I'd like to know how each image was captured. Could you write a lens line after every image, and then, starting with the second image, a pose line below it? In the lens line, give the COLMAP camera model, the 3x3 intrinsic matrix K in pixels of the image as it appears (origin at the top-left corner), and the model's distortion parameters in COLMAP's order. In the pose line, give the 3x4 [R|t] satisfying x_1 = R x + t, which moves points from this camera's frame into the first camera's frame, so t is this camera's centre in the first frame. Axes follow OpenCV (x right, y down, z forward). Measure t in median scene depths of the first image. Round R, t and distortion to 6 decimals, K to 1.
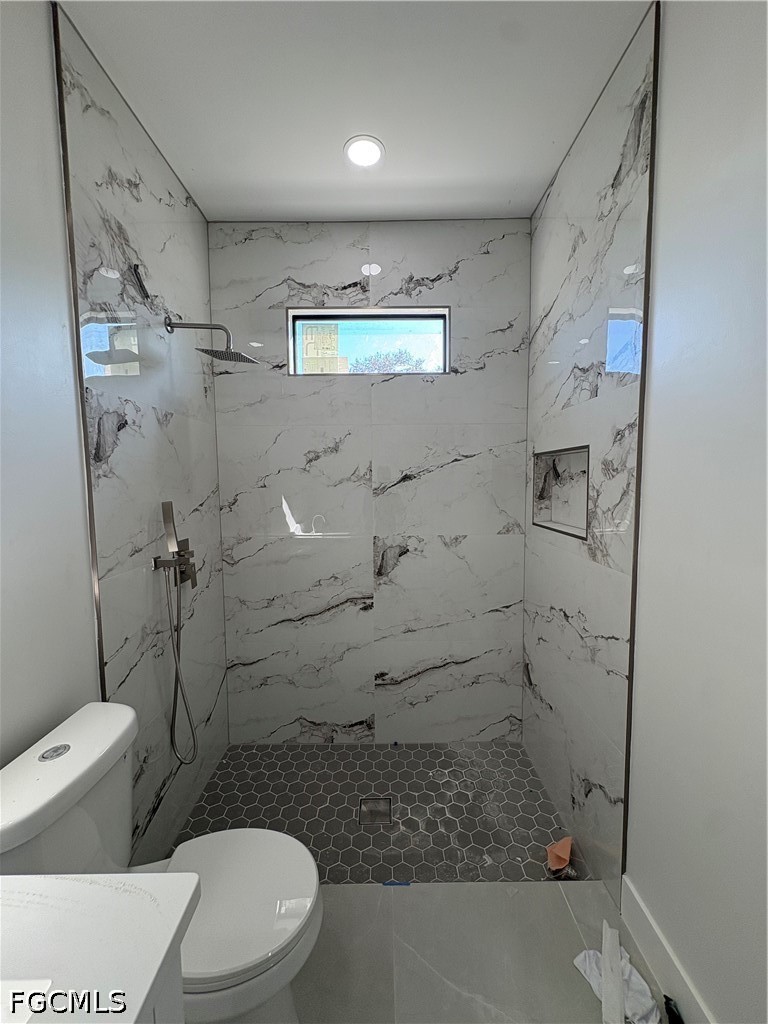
lens RADIAL K [[406.9, 0, 384.0], [0, 406.9, 512.0], [0, 0, 1]] dist [0.000804, 0.000035]
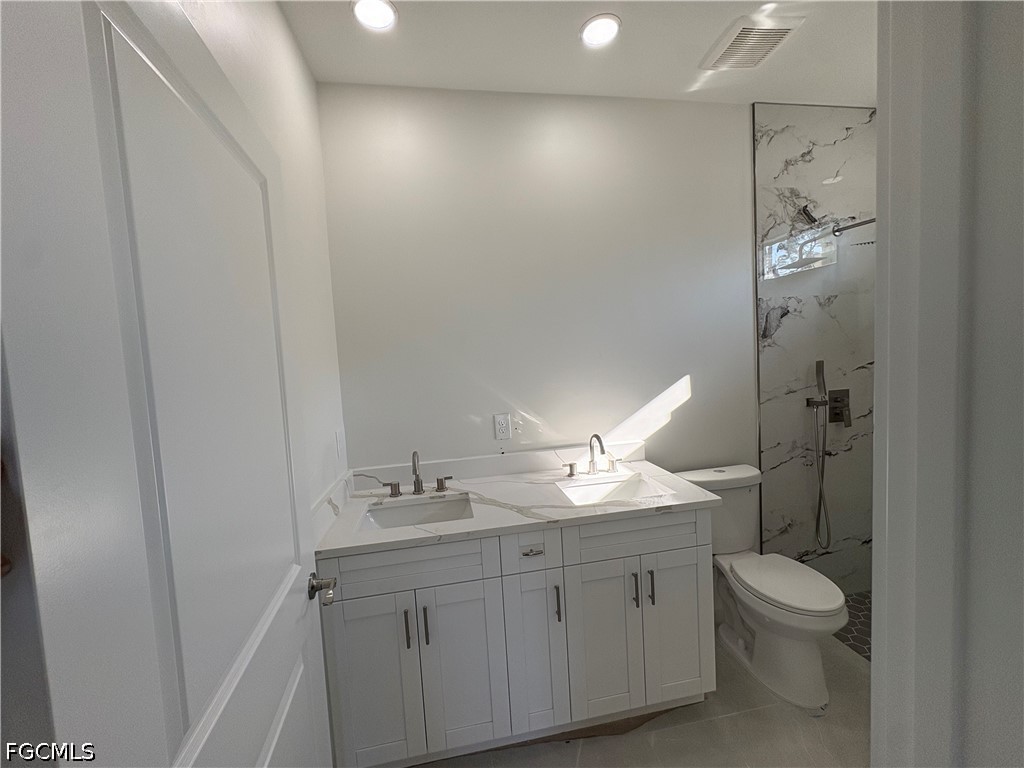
lens RADIAL K [[406.9, 0, 512.0], [0, 406.9, 384.0], [0, 0, 1]] dist [0.000804, 0.000035]
pose [[0.168861, 0.060853, -0.983760, 0.667647], [-0.028348, 0.997979, 0.056867, 0.005667], [0.985232, 0.018285, 0.170245, -0.298171]]
